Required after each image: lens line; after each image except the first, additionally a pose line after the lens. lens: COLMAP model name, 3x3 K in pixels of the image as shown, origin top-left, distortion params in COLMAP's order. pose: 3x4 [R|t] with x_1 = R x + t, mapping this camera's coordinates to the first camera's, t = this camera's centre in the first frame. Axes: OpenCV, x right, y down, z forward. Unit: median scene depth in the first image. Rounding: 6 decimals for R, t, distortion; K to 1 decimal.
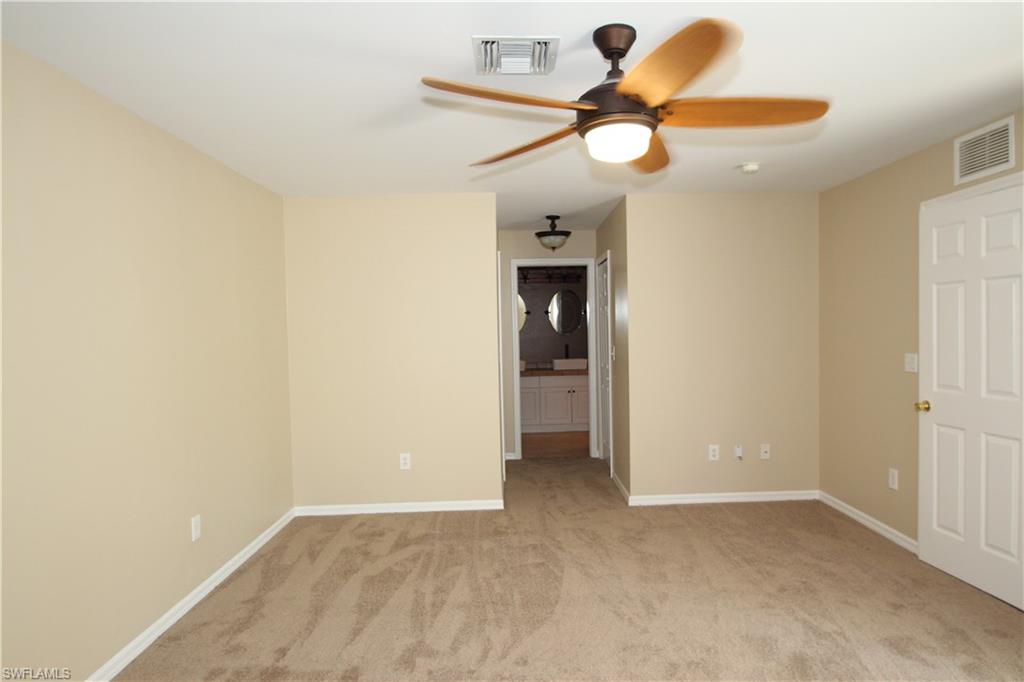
lens RADIAL K [[611.9, 0, 536.6], [0, 611.9, 334.7], [0, 0, 1]] dist [-0.017483, -0.002210]
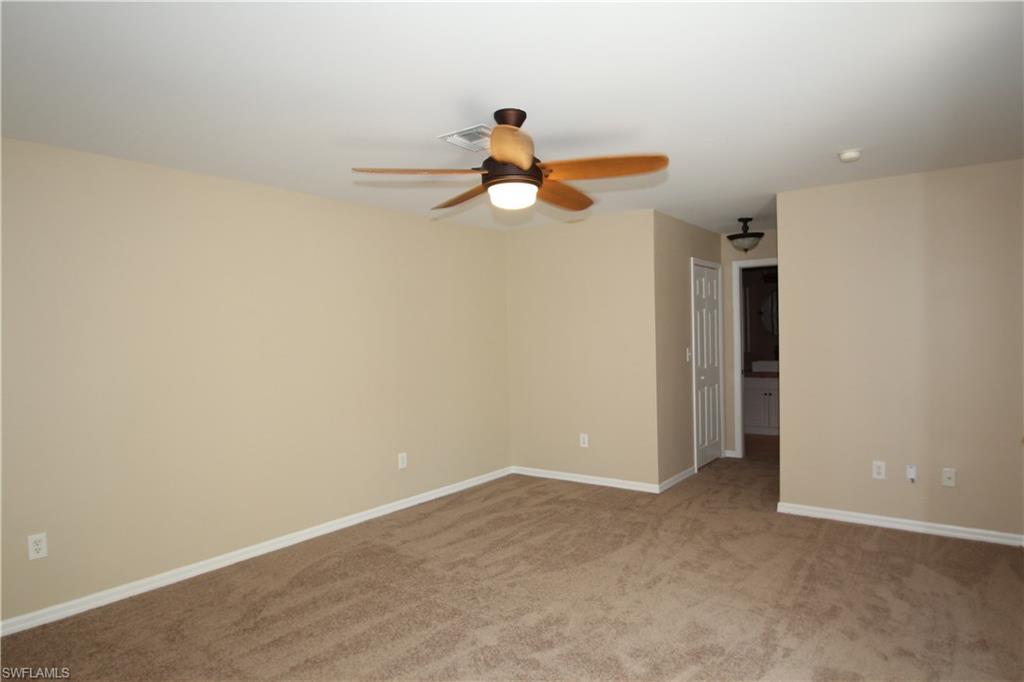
lens RADIAL K [[611.9, 0, 536.6], [0, 611.9, 334.7], [0, 0, 1]] dist [-0.017483, -0.002210]
pose [[0.784576, 0.004627, -0.620015, 0.529620], [-0.001984, 0.999986, 0.004952, -0.008991], [0.620029, -0.002655, 0.784574, -0.005385]]
